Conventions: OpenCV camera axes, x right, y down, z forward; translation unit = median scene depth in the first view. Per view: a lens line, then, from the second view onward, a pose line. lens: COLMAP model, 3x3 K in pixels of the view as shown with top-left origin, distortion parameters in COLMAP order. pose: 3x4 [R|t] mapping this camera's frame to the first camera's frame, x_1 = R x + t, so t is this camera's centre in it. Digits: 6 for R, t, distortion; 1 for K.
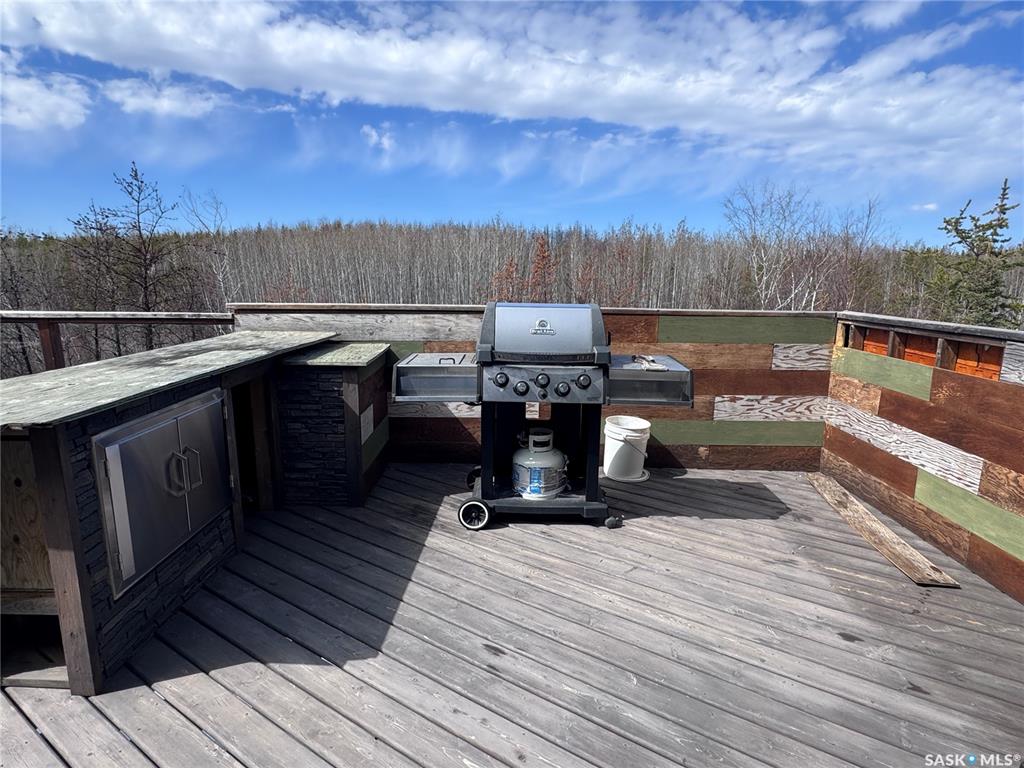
lens RADIAL K [[562.3, 0, 512.0], [0, 562.3, 384.0], [0, 0, 1]] dist [0.003617, 0.000003]
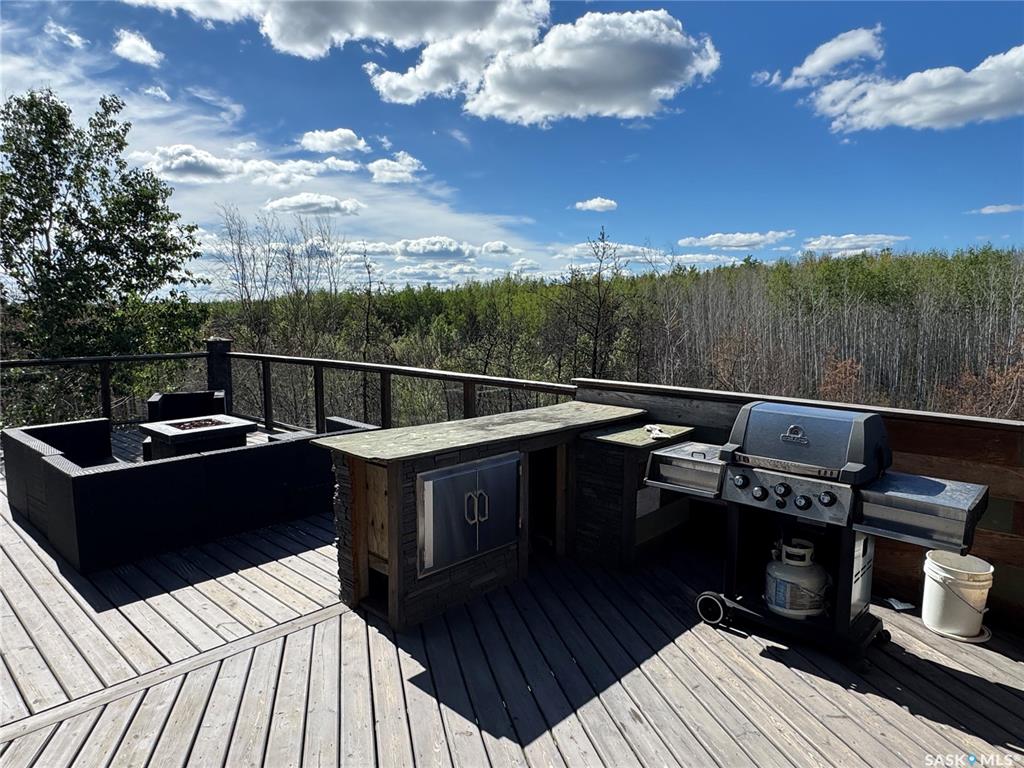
lens RADIAL K [[639.9, 0, 512.0], [0, 639.9, 384.0], [0, 0, 1]] dist [0.000785, 0.000105]
pose [[0.748842, 0.070918, -0.658944, 0.456724], [-0.134020, 0.989921, -0.045764, -0.079351], [0.649057, 0.122582, 0.750799, -0.172974]]
